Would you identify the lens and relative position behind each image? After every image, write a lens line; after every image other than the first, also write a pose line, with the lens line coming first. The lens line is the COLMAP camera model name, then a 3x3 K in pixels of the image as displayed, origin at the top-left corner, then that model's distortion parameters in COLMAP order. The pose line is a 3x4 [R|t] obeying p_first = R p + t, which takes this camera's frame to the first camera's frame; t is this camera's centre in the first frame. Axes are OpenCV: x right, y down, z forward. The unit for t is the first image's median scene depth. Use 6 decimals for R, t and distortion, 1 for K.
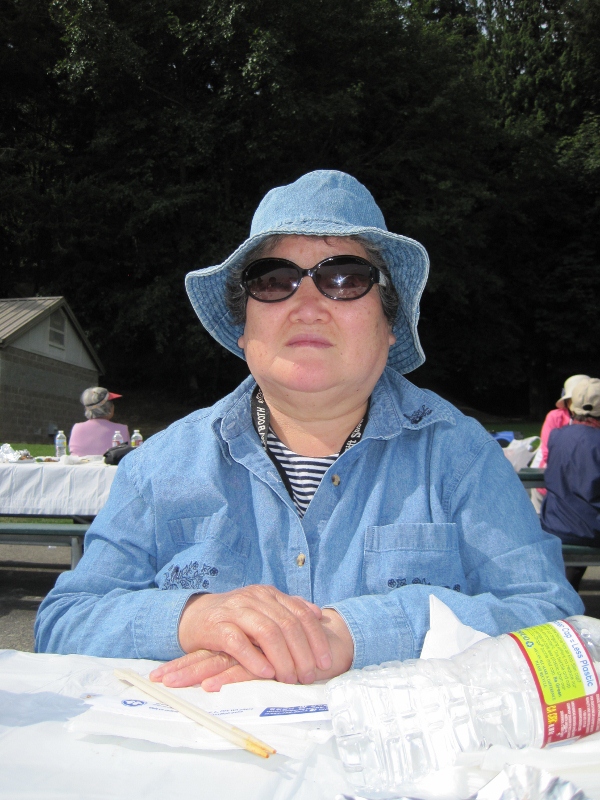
lens RADIAL K [[855.0, 0, 300.0], [0, 855.0, 400.0], [0, 0, 1]] dist [-0.101026, 0.011252]
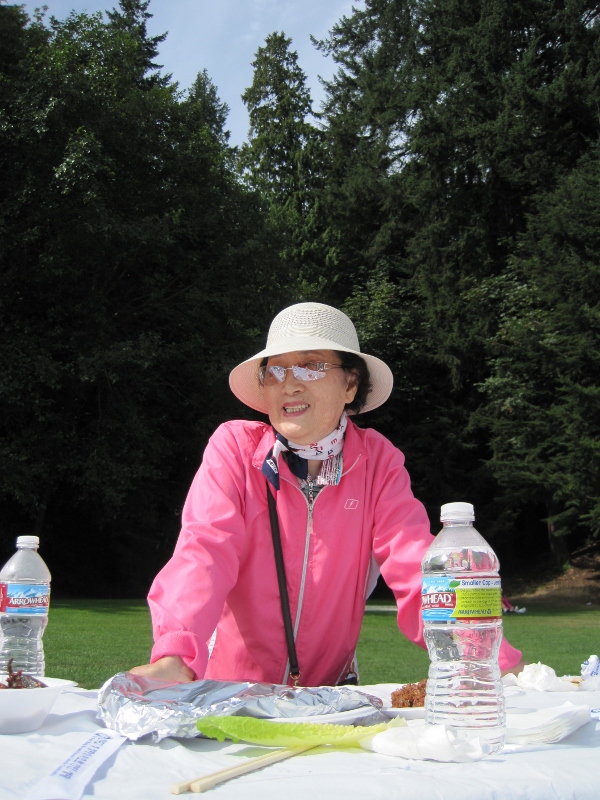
lens RADIAL K [[859.1, 0, 300.0], [0, 859.1, 400.0], [0, 0, 1]] dist [-0.189031, 0.189131]
pose [[0.934680, 0.099852, 0.341178, -0.066775], [-0.030503, 0.978729, -0.202878, 0.003049], [-0.354178, 0.179219, 0.917844, 0.106298]]
